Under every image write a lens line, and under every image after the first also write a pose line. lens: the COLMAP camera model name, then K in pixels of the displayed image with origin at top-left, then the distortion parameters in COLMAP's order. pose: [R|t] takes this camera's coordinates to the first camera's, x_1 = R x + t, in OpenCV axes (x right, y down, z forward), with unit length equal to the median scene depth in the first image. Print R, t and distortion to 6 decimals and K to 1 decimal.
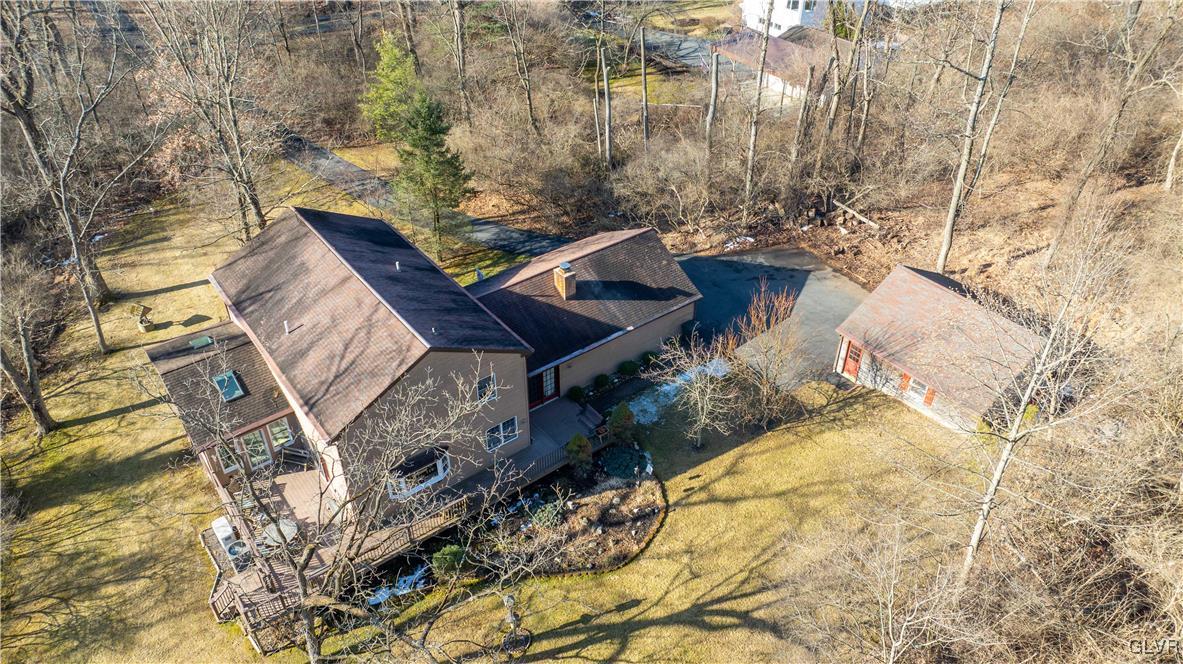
lens RADIAL K [[820.9, 0, 584.7], [0, 820.9, 329.0], [0, 0, 1]] dist [-0.025064, 0.001101]
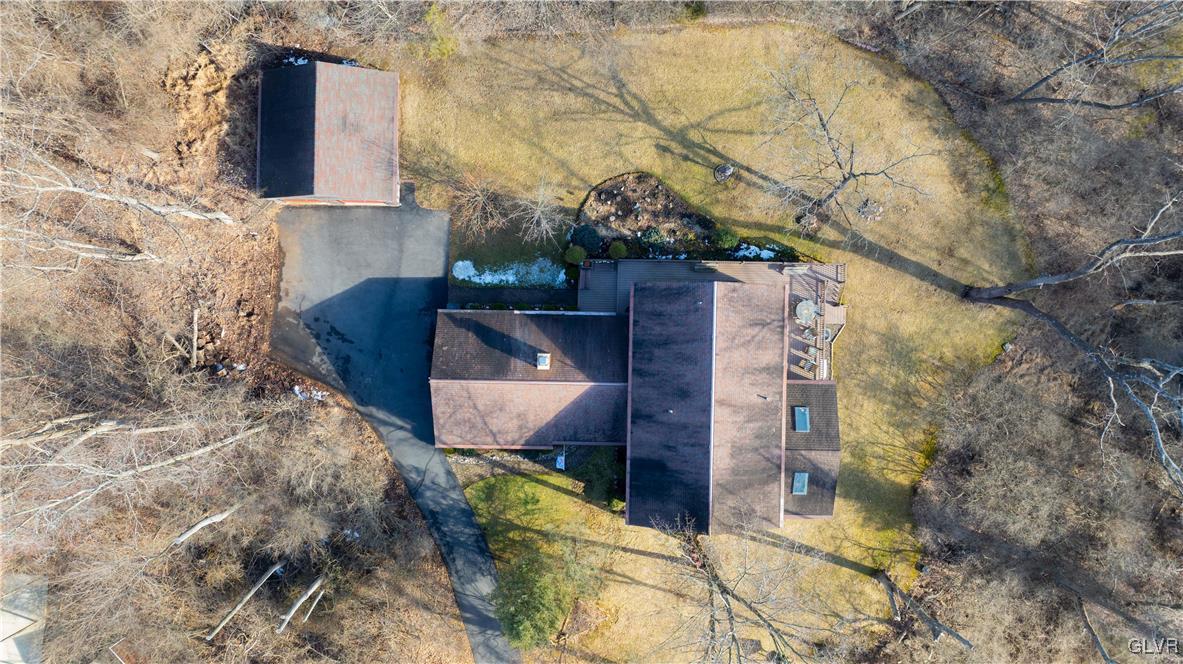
lens RADIAL K [[820.9, 0, 590.9], [0, 820.9, 325.0], [0, 0, 1]] dist [-0.025064, 0.001101]
pose [[-0.786245, -0.617879, -0.006694, -0.041157], [0.363958, -0.471832, 0.803063, -1.108641], [-0.499354, 0.628967, 0.595857, 0.244145]]
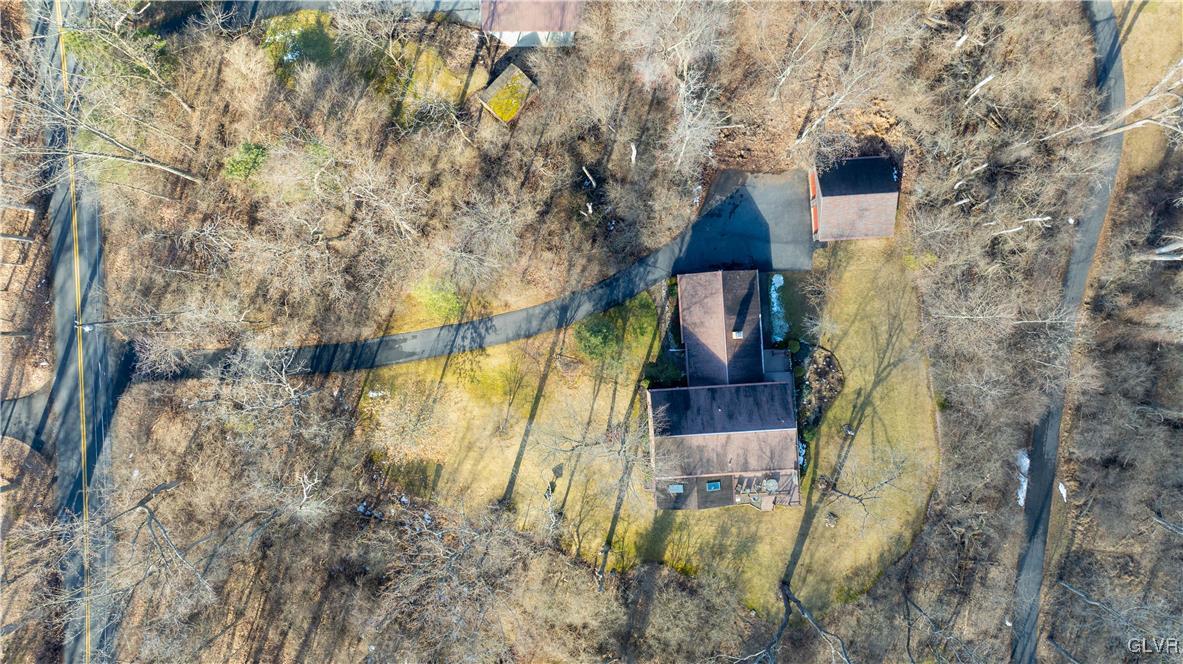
lens RADIAL K [[820.9, 0, 591.6], [0, 820.9, 328.8], [0, 0, 1]] dist [-0.025064, 0.001101]
pose [[0.550663, -0.834703, -0.006328, -0.228727], [0.497866, 0.322344, 0.805124, -2.204240], [-0.670000, -0.446503, 0.593073, 0.014542]]
